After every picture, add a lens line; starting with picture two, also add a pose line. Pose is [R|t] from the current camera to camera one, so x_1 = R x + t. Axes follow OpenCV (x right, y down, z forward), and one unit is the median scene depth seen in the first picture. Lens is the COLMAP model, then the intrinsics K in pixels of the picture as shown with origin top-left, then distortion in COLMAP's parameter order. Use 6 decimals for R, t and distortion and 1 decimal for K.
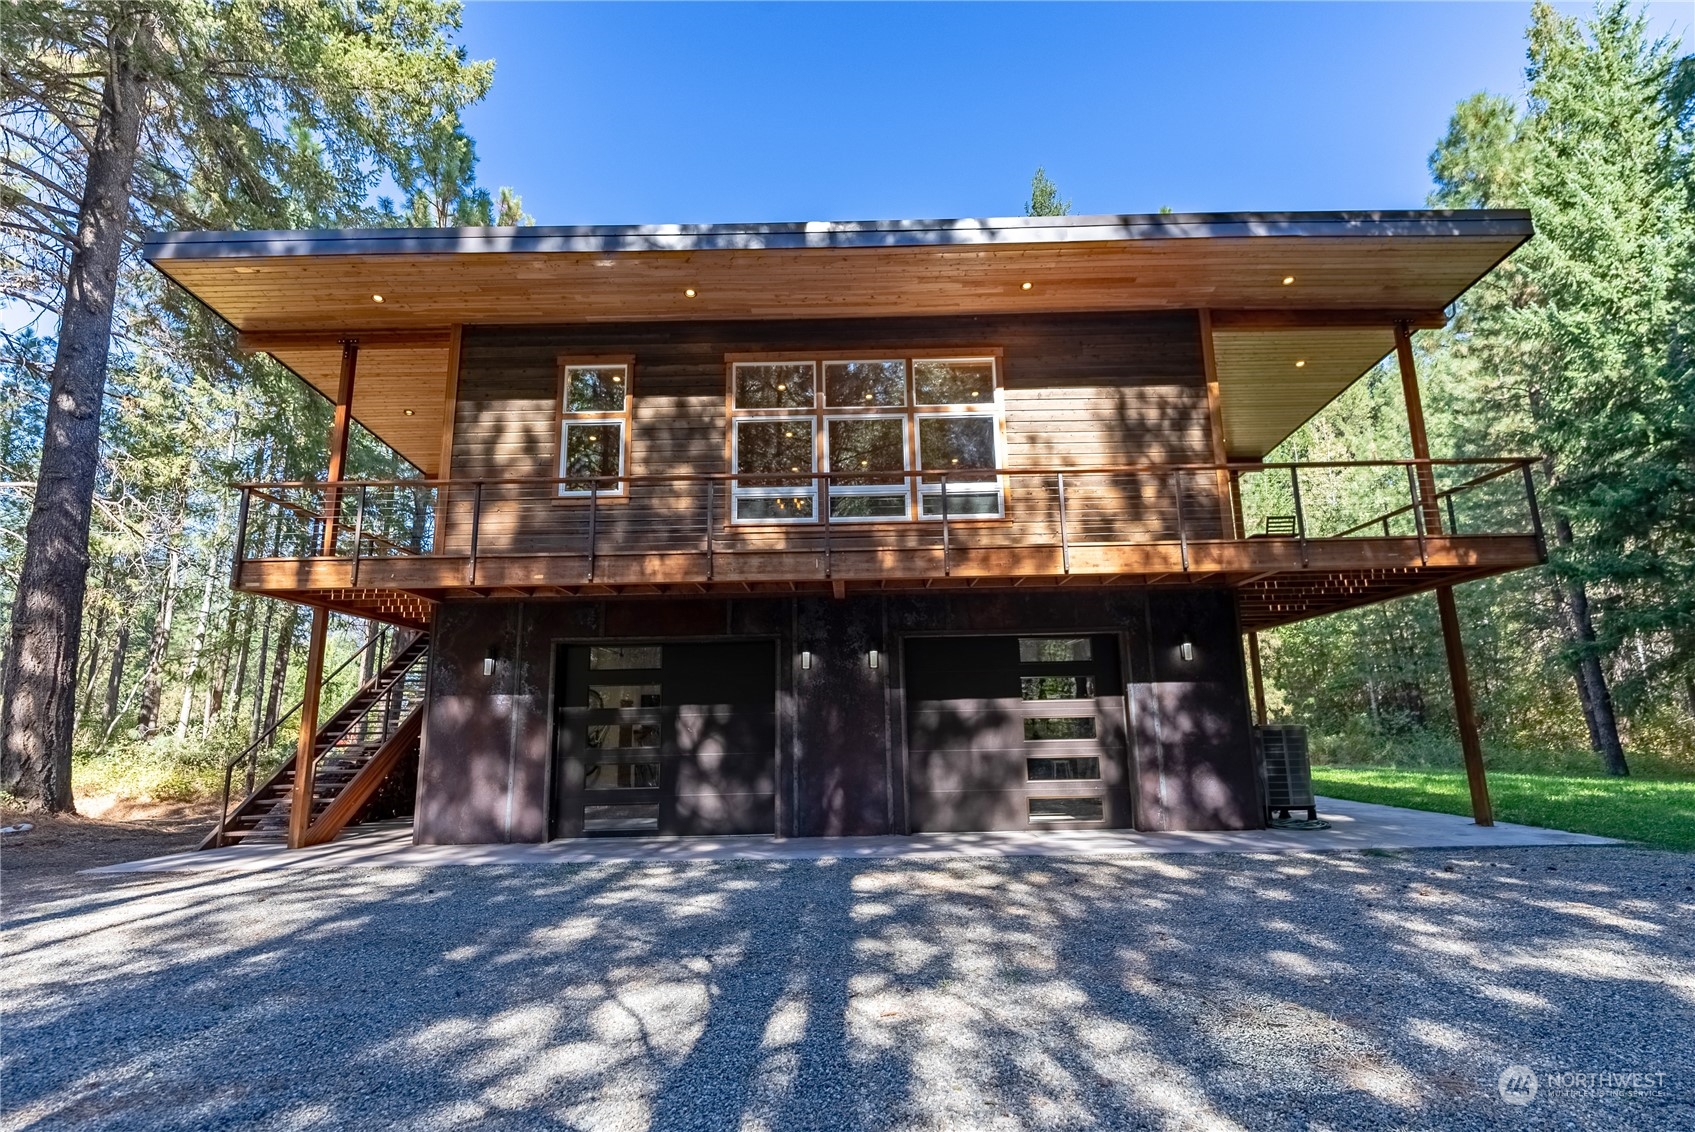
lens RADIAL K [[797.8, 0, 847.5], [0, 797.8, 566.0], [0, 0, 1]] dist [-0.002066, -0.000333]
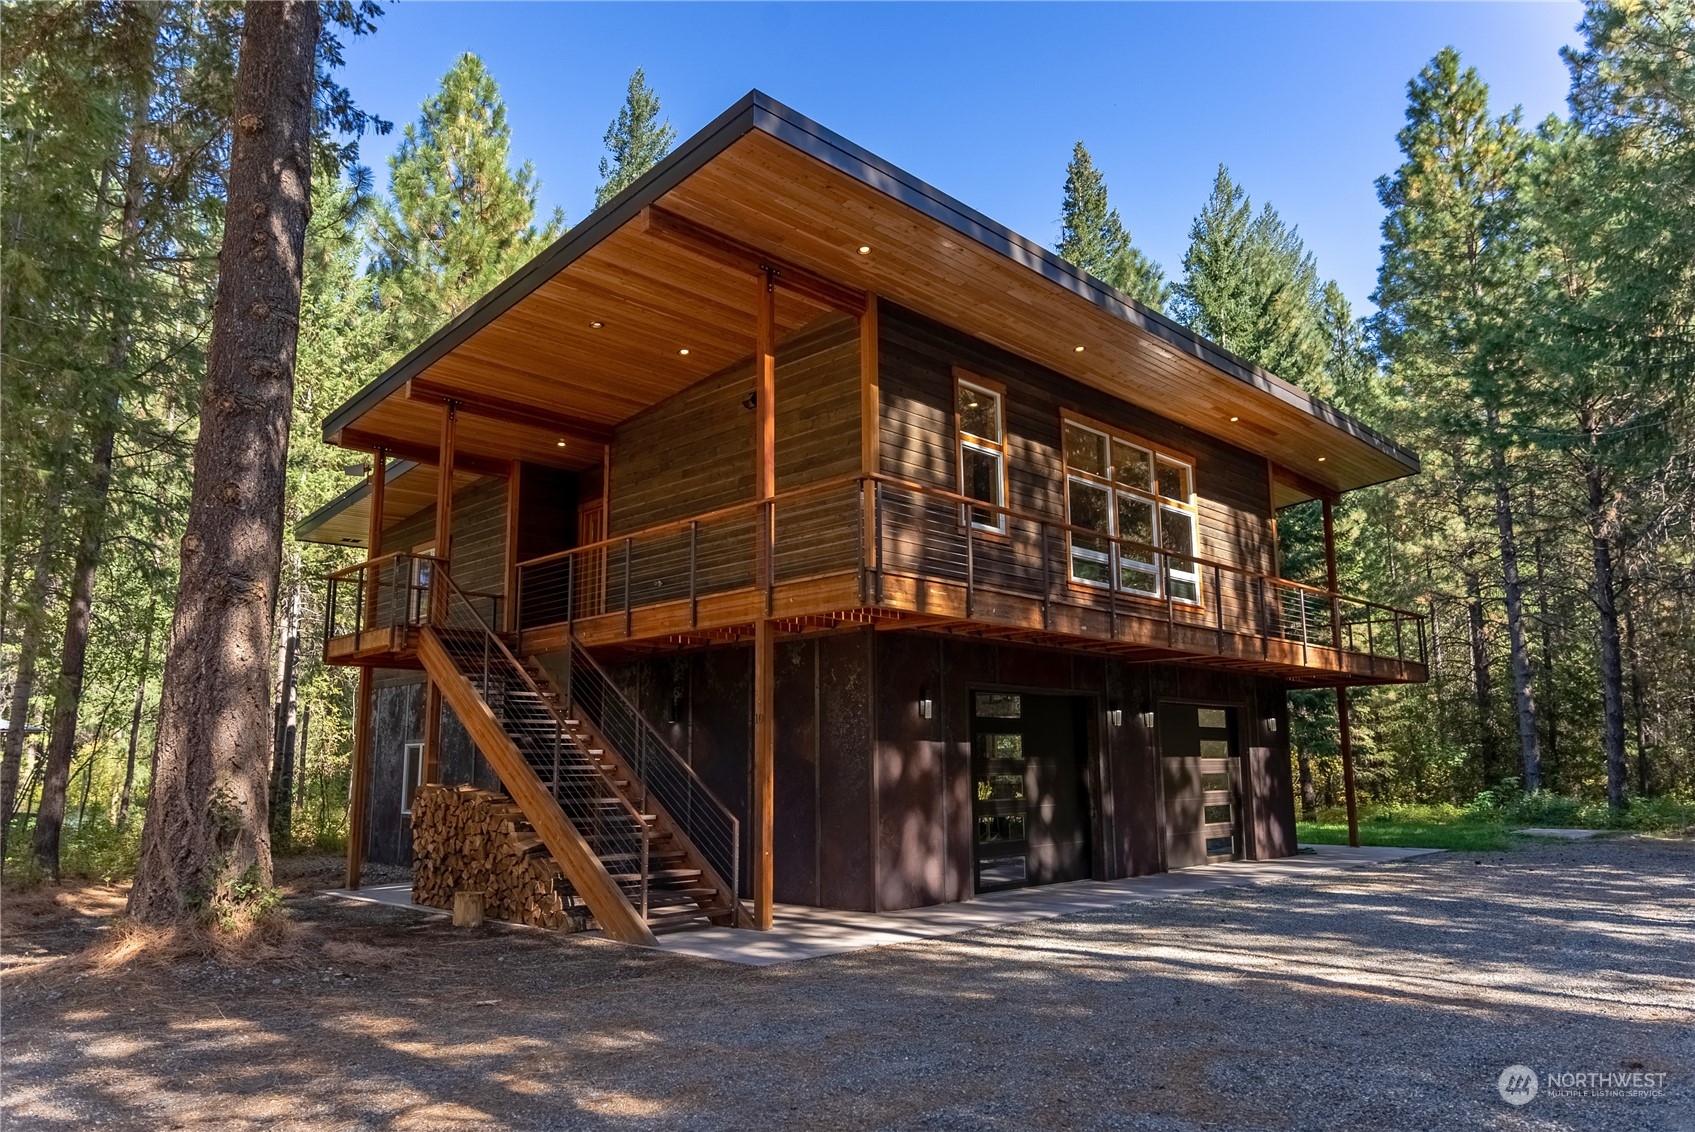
lens RADIAL K [[1121.8, 0, 847.5], [0, 1121.8, 566.0], [0, 0, 1]] dist [-0.000628, 0.000136]
pose [[0.702357, 0.137289, 0.698460, -1.330761], [-0.138116, 0.988861, -0.055483, 0.045769], [-0.698297, -0.057499, 0.713495, 0.177005]]
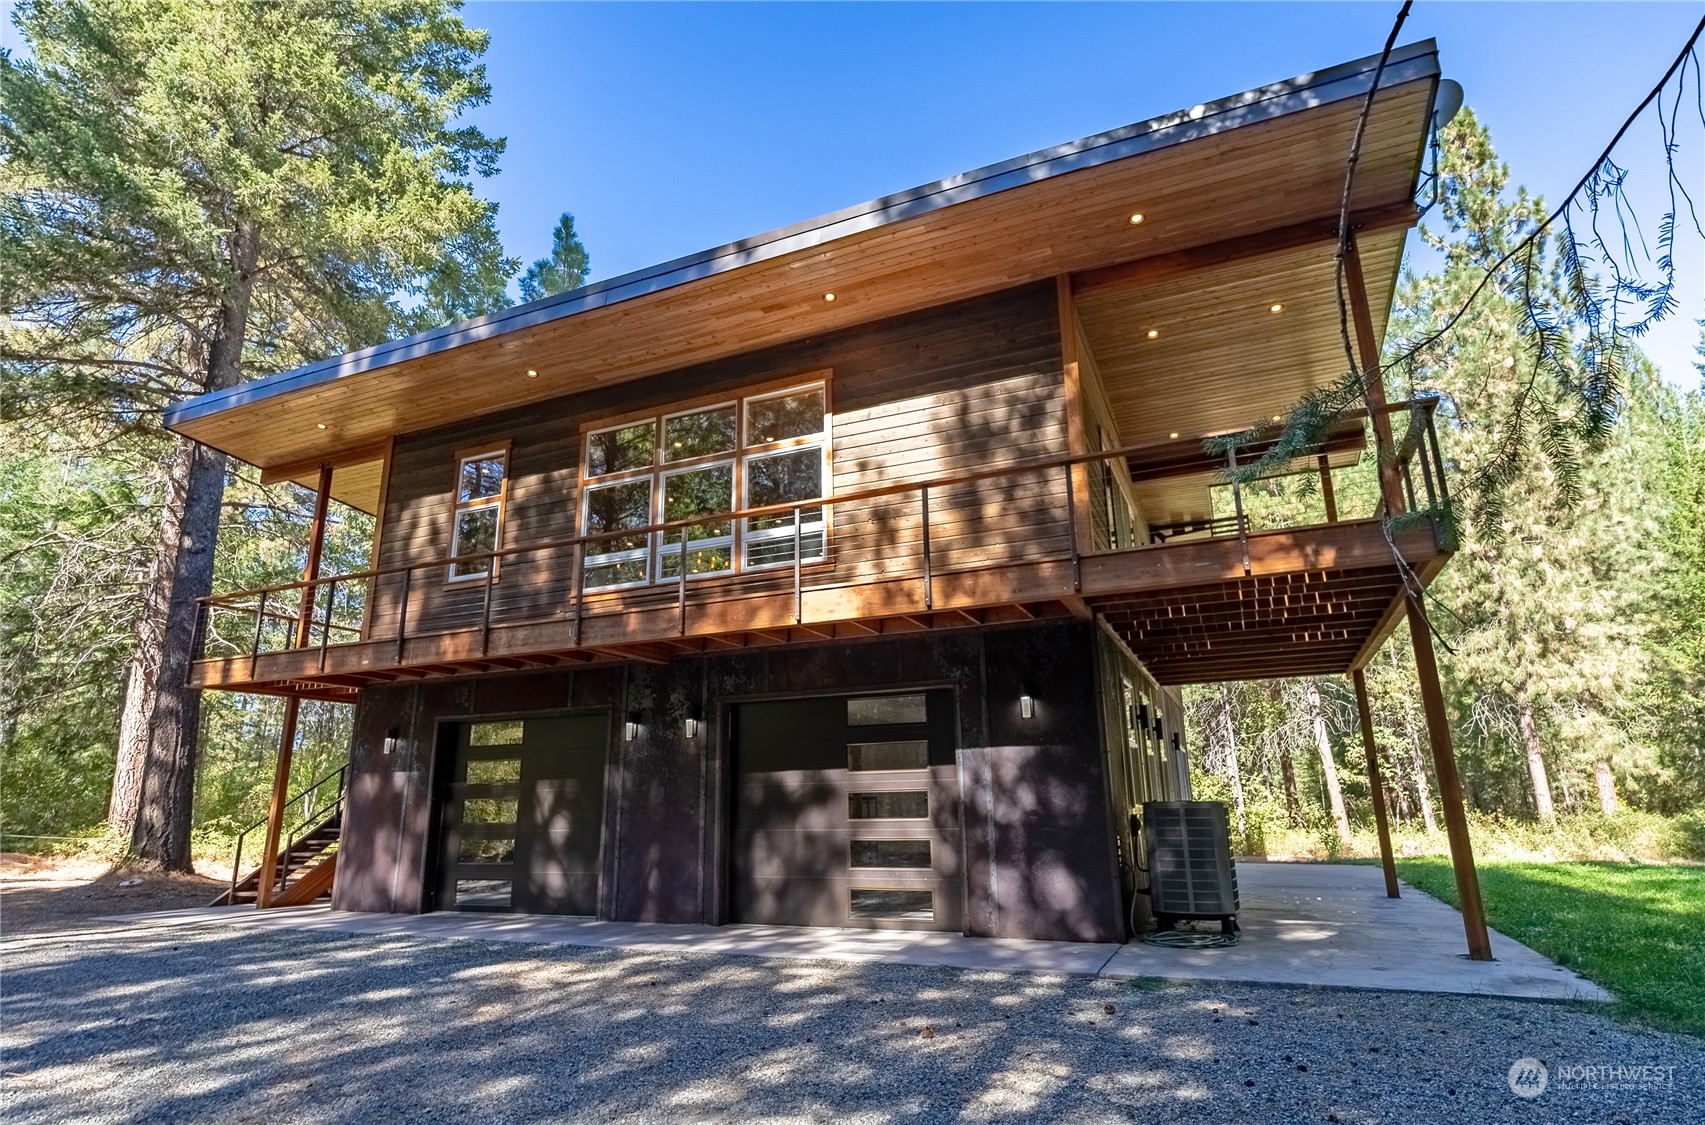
lens RADIAL K [[887.8, 0, 852.5], [0, 887.8, 562.5], [0, 0, 1]] dist [0.001050, 0.000168]
pose [[0.920481, -0.099999, -0.377776, 0.583395], [0.076774, 0.994141, -0.076087, 0.018249], [0.383171, 0.041033, 0.922765, 0.111453]]
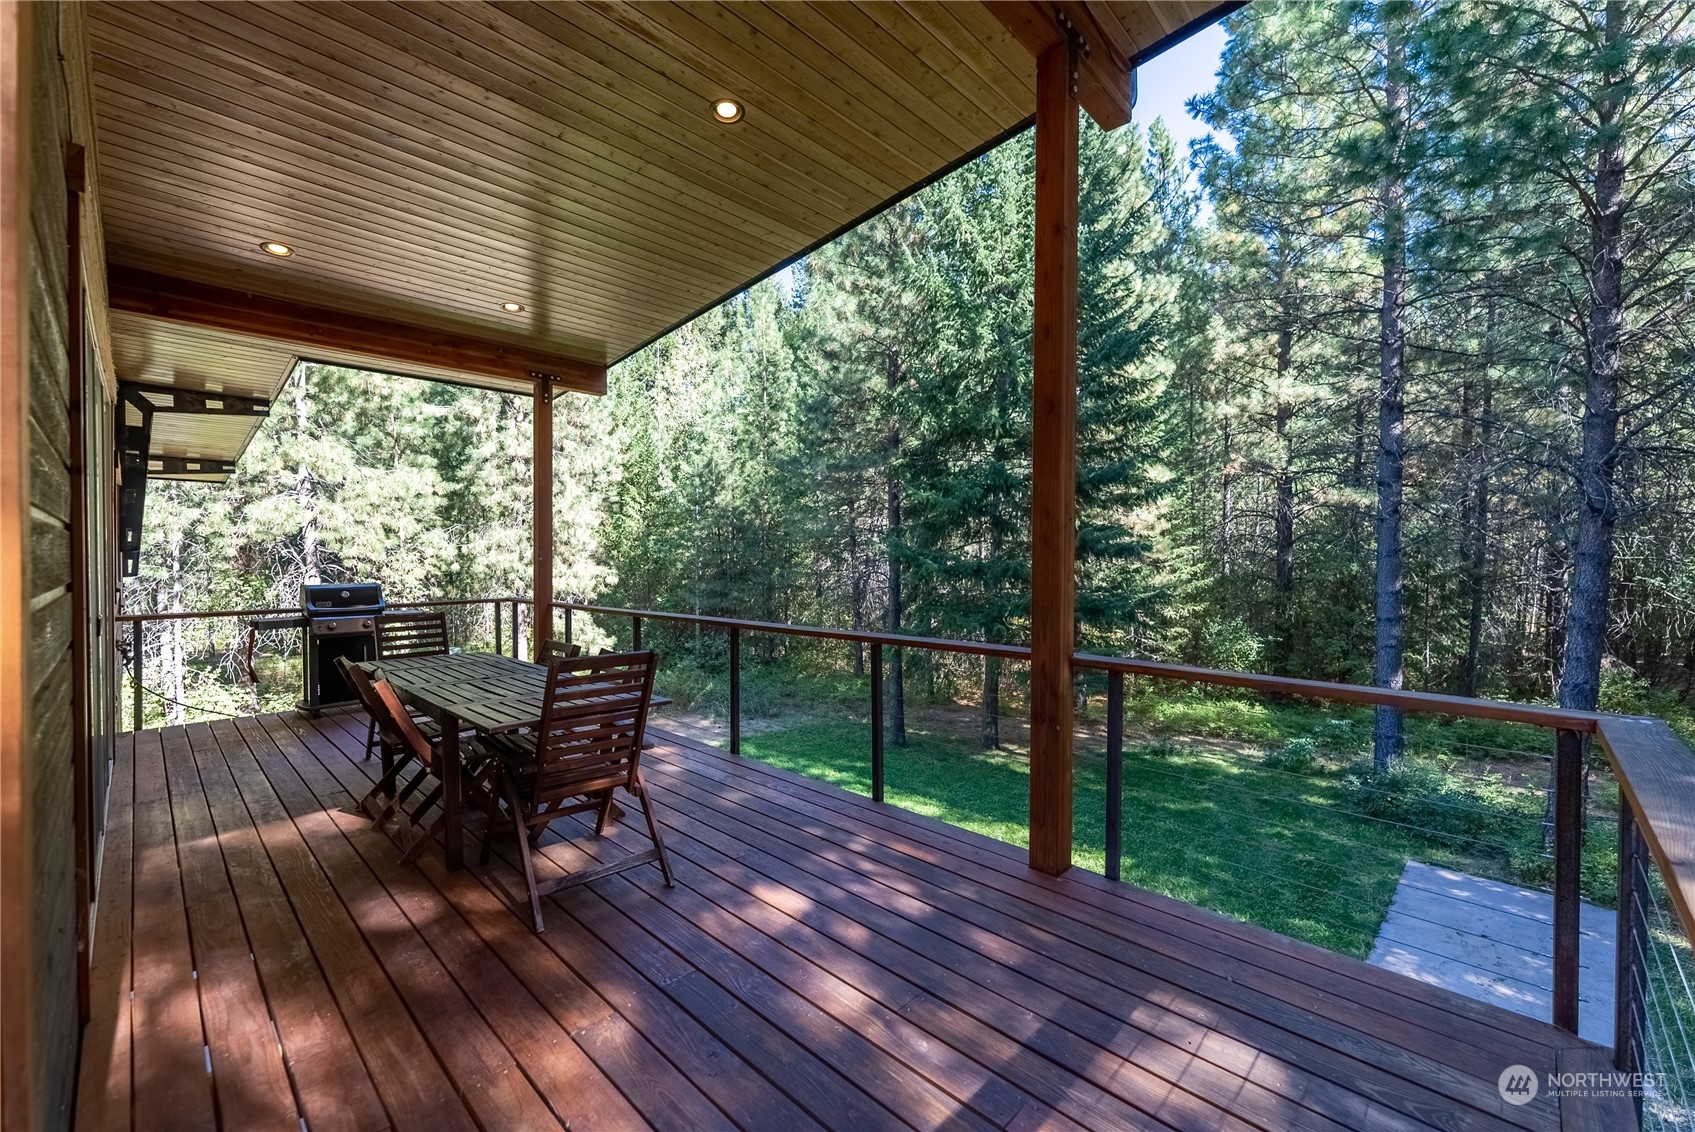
lens RADIAL K [[685.9, 0, 847.5], [0, 685.9, 566.0], [0, 0, 1]] dist [-0.001126, -0.000036]
pose [[0.690451, 0.007192, 0.723343, 0.487486], [-0.151319, 0.979264, 0.134702, -0.145797], [-0.707375, -0.202460, 0.677222, 0.895644]]
